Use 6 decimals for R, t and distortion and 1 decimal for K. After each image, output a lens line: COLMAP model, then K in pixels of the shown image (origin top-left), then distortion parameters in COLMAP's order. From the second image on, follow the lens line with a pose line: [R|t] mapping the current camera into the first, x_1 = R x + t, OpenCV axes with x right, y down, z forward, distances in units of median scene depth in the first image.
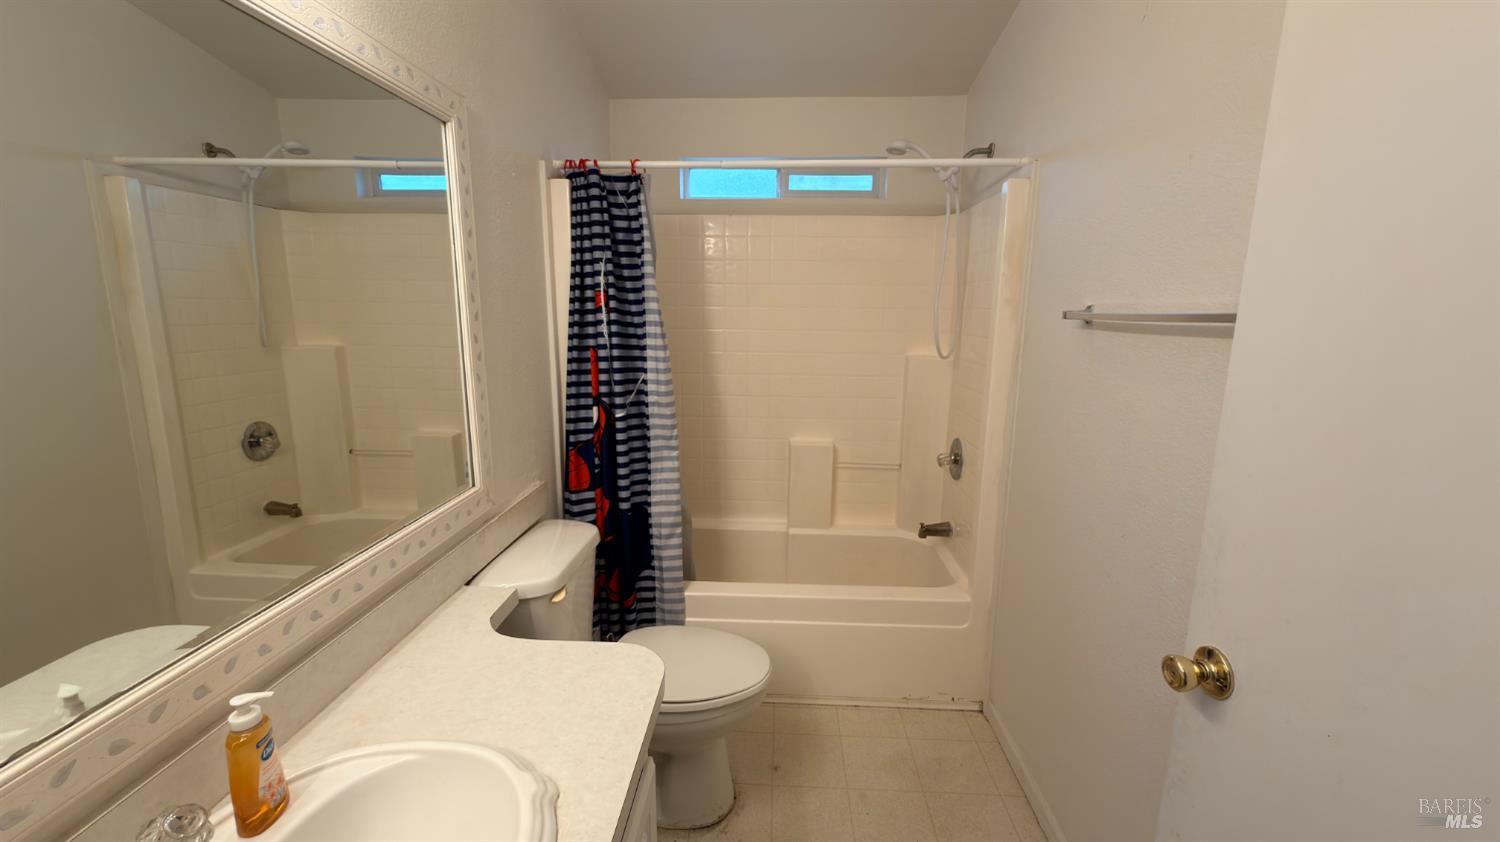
lens RADIAL K [[599.0, 0, 751.1], [0, 599.0, 420.2], [0, 0, 1]] dist [0.003659, -0.001254]
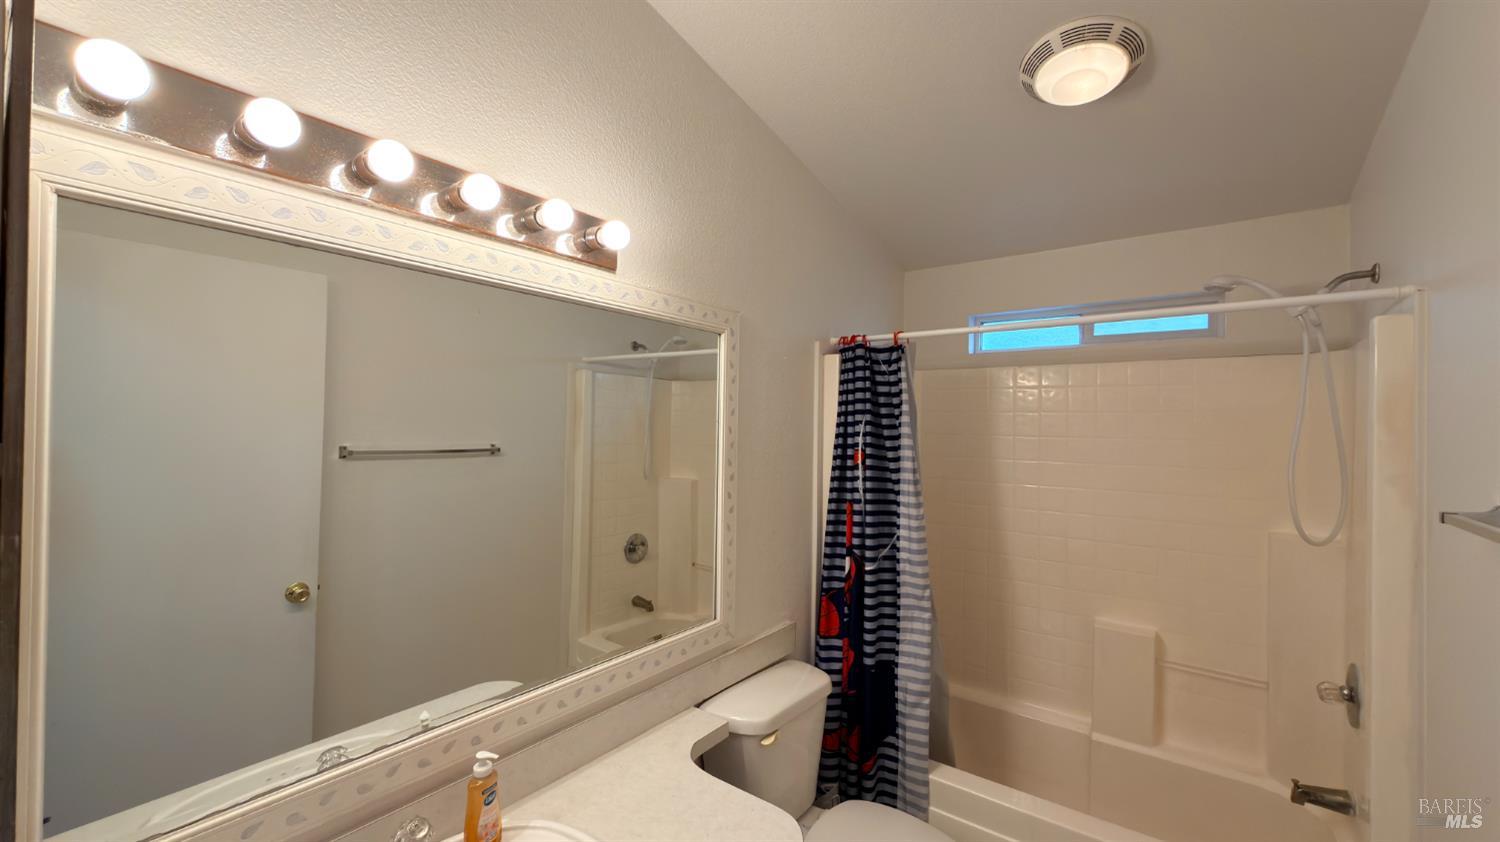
lens RADIAL K [[599.0, 0, 752.3], [0, 599.0, 419.6], [0, 0, 1]] dist [0.003659, -0.001254]
pose [[0.828015, -0.003888, -0.560692, 0.190363], [-0.111897, 0.978715, -0.172033, -0.058056], [0.549427, 0.205186, 0.809956, 0.000410]]
